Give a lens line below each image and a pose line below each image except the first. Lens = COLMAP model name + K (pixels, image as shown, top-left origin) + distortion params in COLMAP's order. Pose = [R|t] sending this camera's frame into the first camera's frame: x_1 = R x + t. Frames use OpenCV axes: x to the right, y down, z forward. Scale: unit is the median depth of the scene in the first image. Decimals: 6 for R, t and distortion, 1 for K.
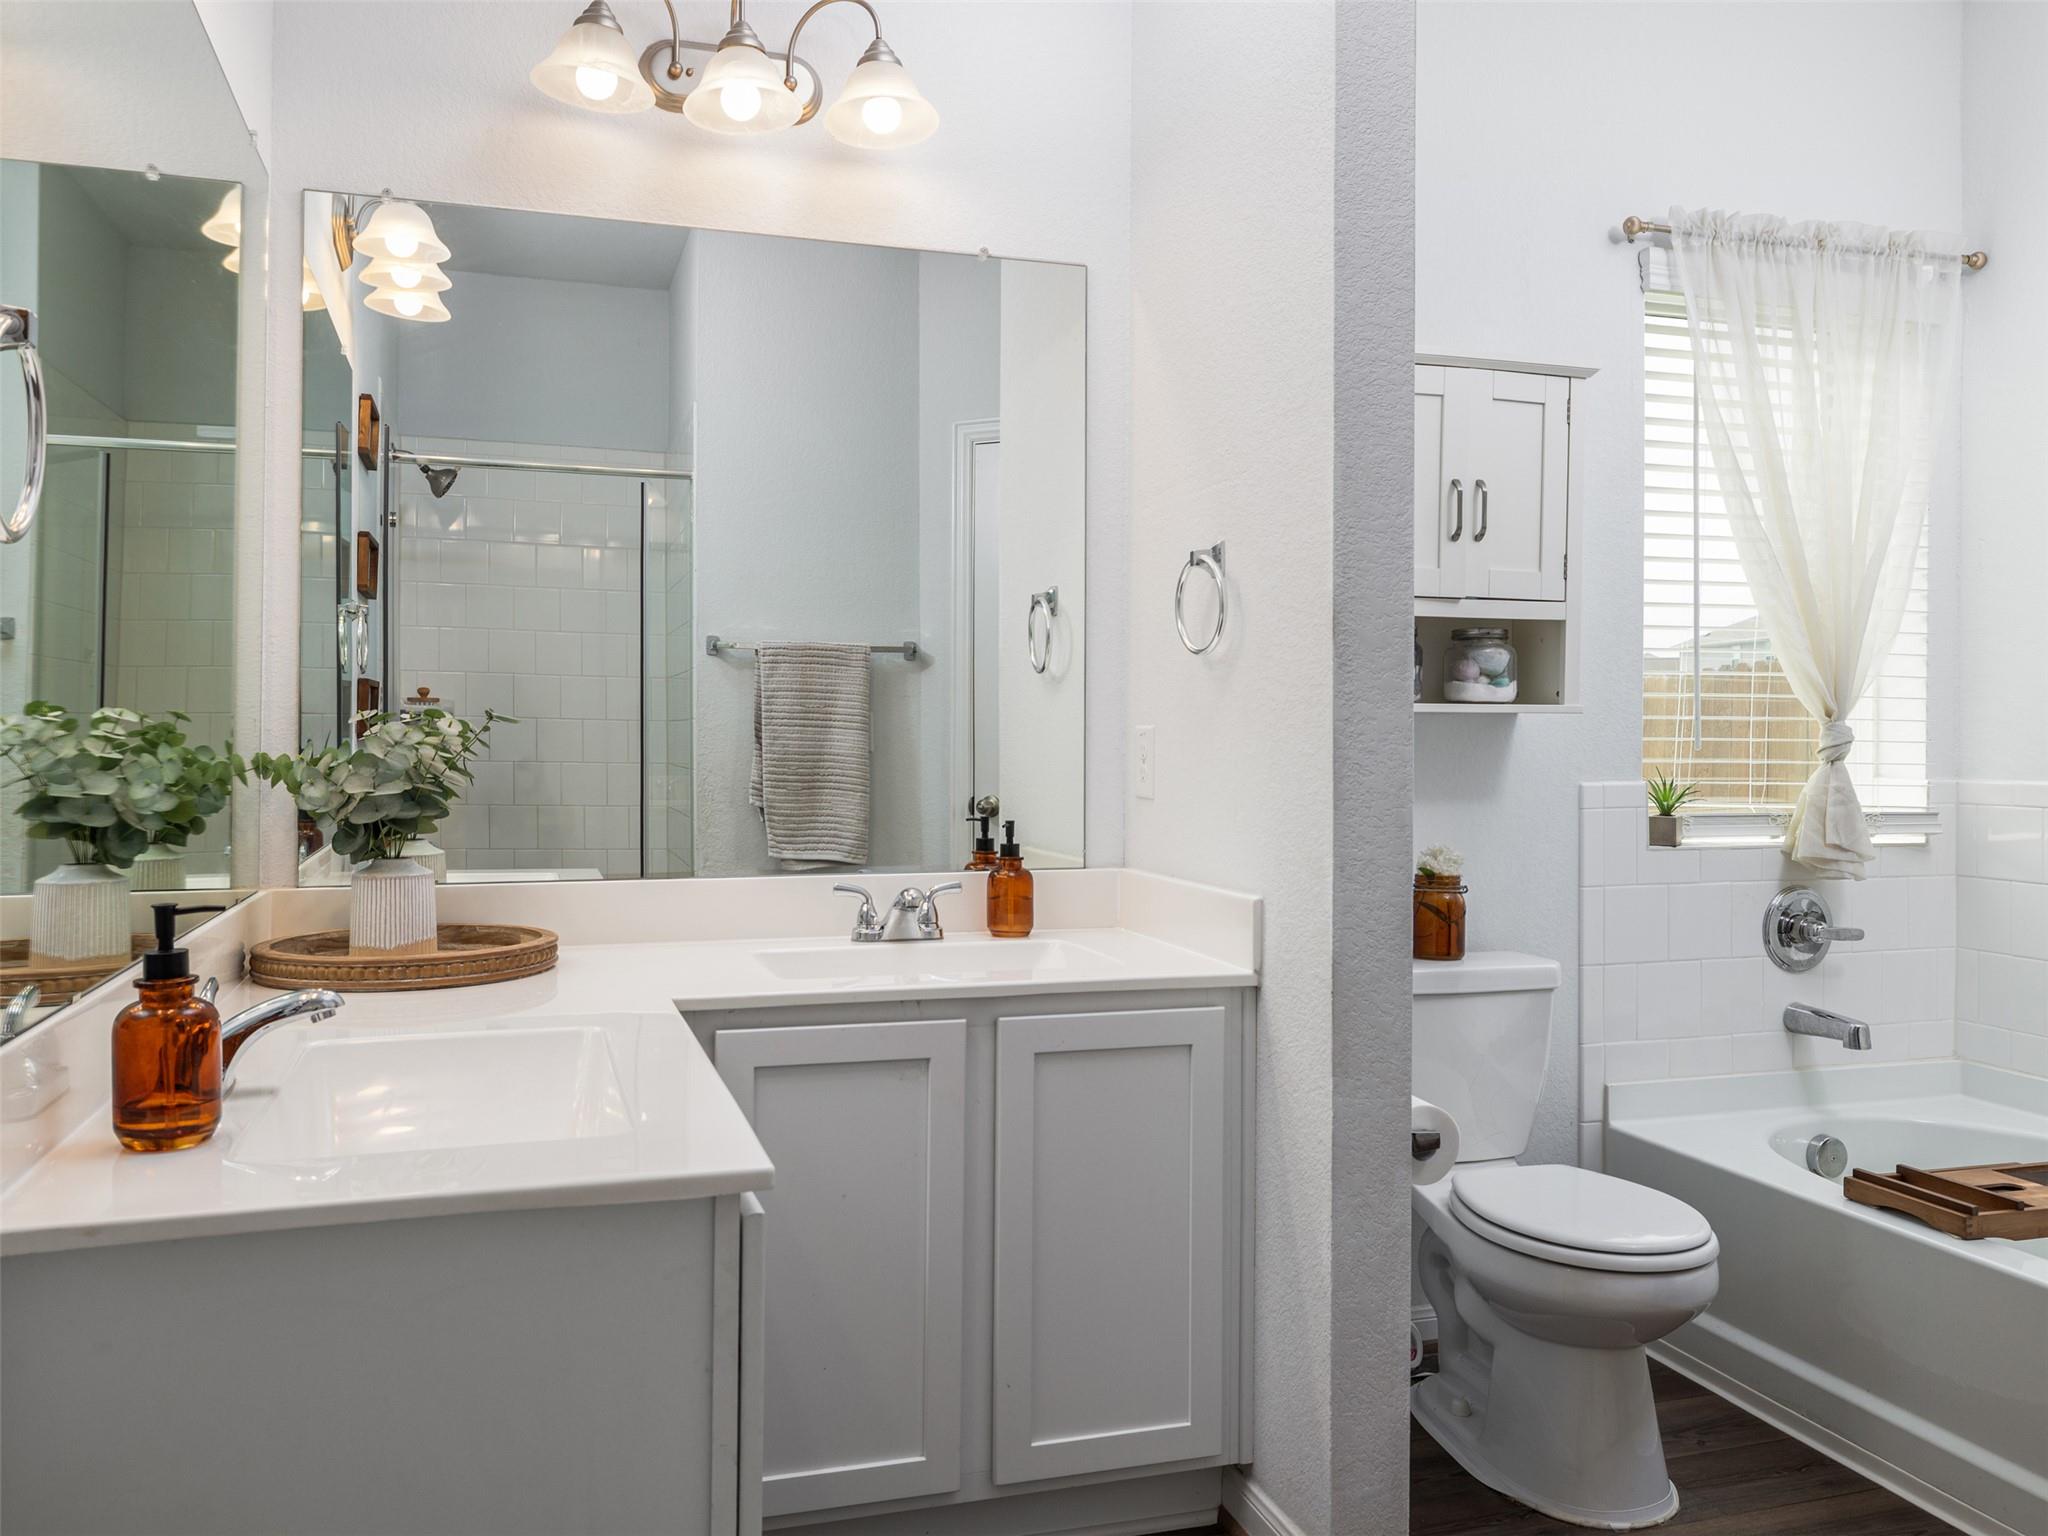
lens RADIAL K [[1721.3, 0, 1027.2], [0, 1721.3, 766.9], [0, 0, 1]] dist [-0.003904, -0.005880]
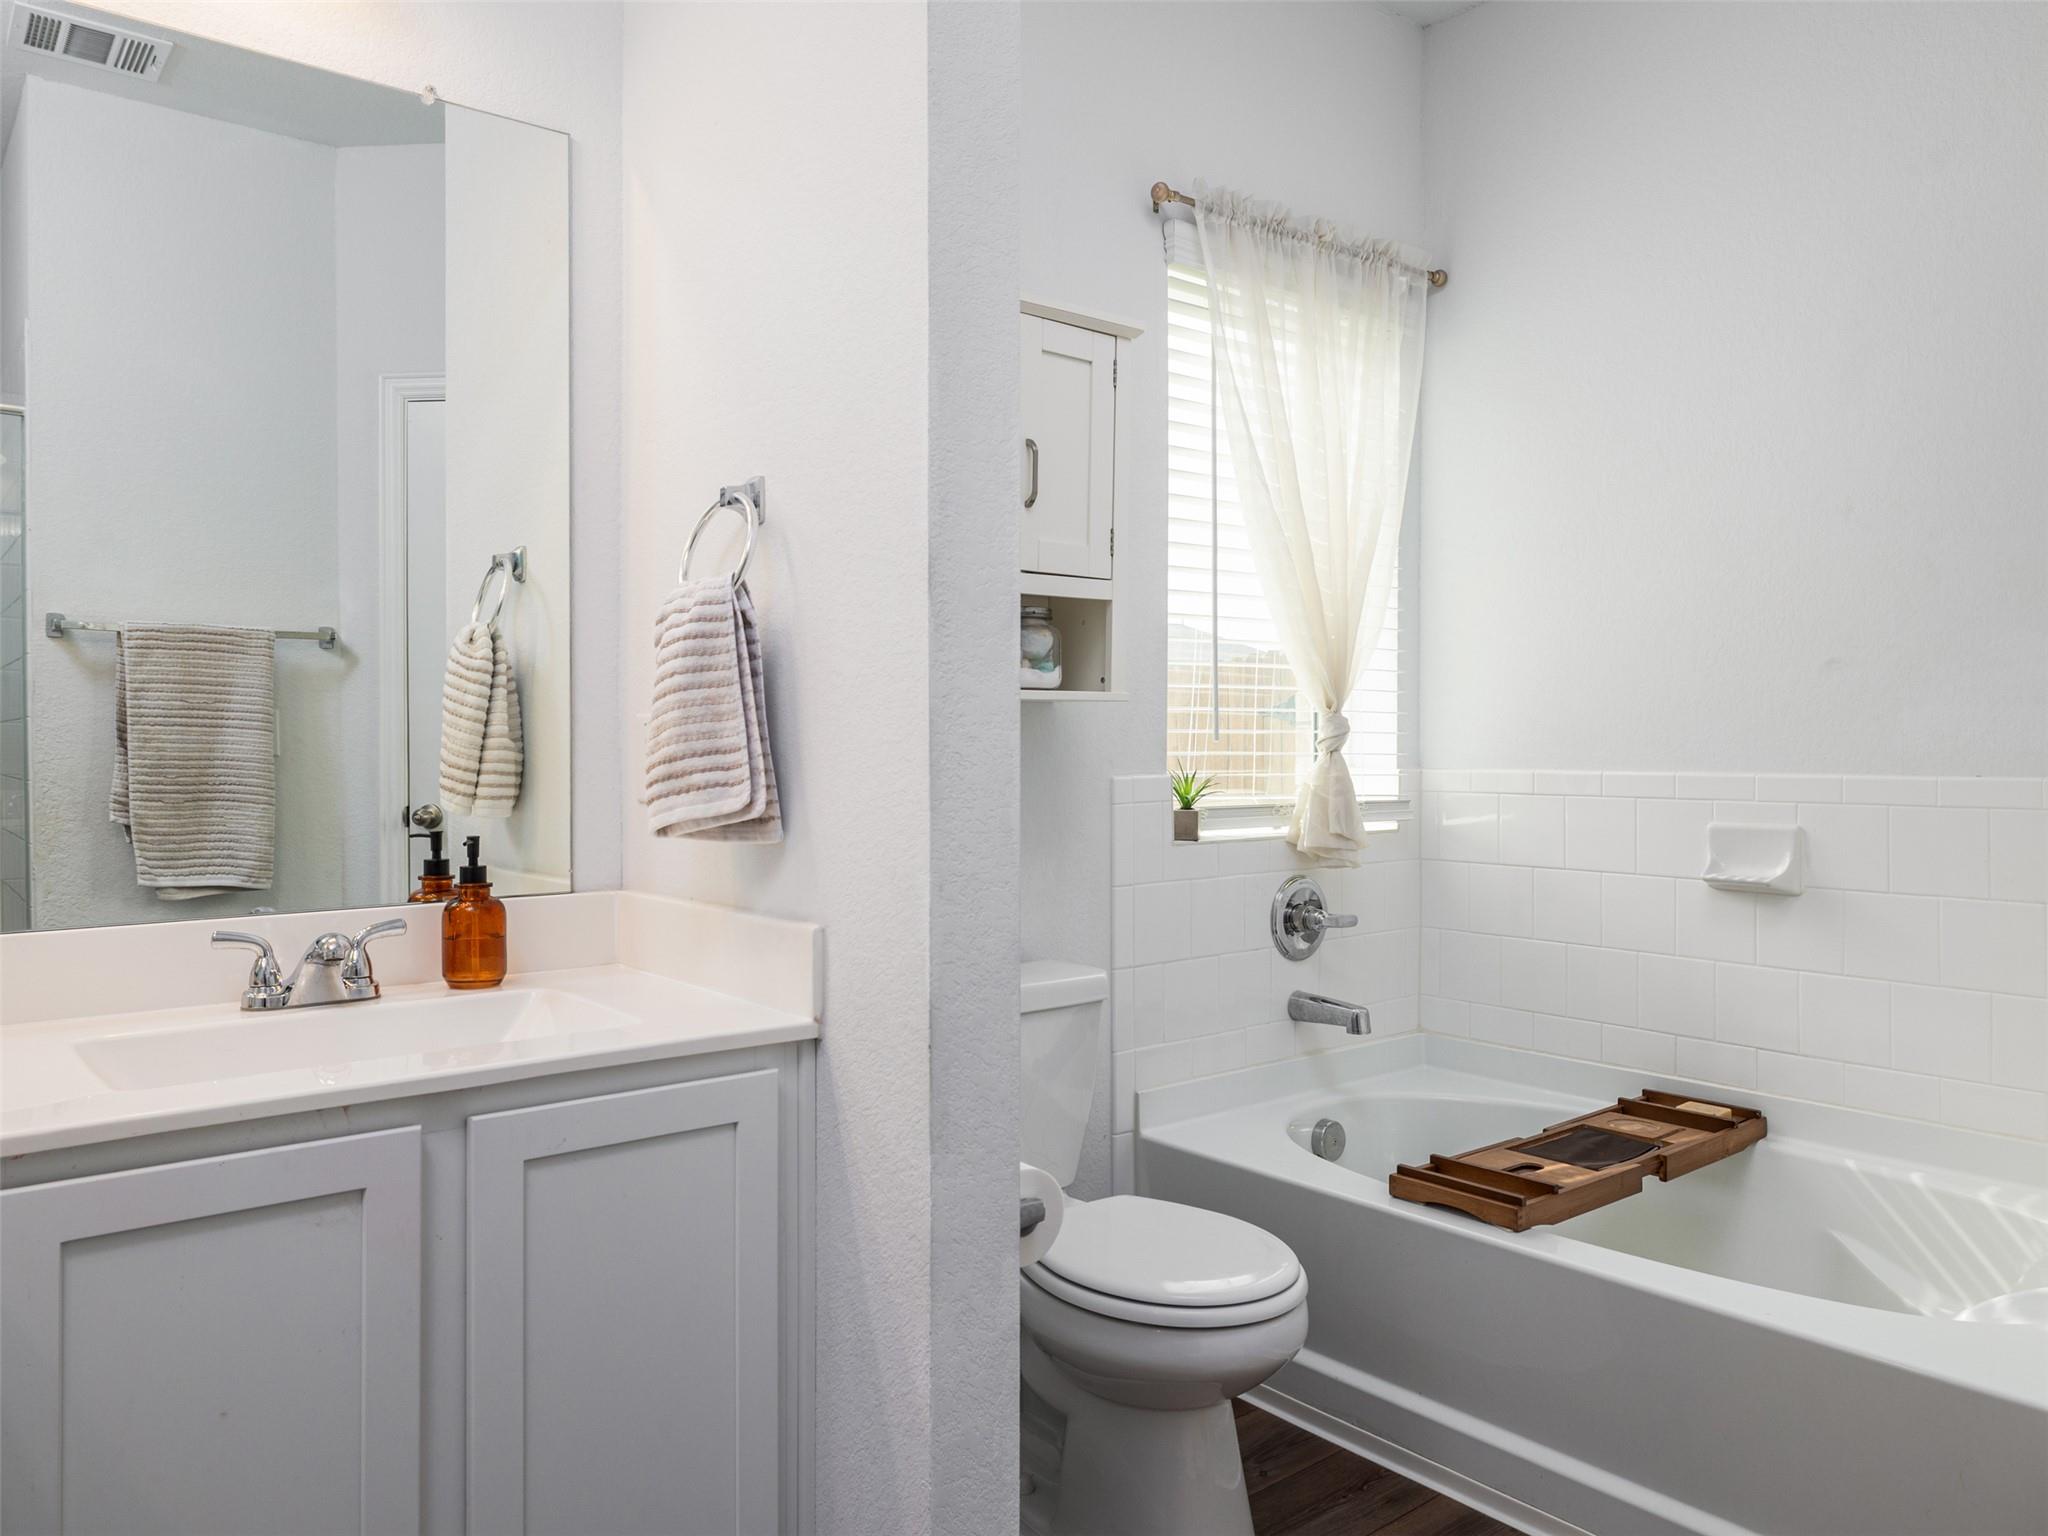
lens RADIAL K [[1424.4, 0, 1011.5], [0, 1424.4, 751.6], [0, 0, 1]] dist [-0.000307, -0.001972]
pose [[0.928653, -0.008774, 0.370845, -0.021968], [0.014610, 0.999810, -0.012930, 0.005162], [-0.370661, 0.017425, 0.928605, 0.314754]]
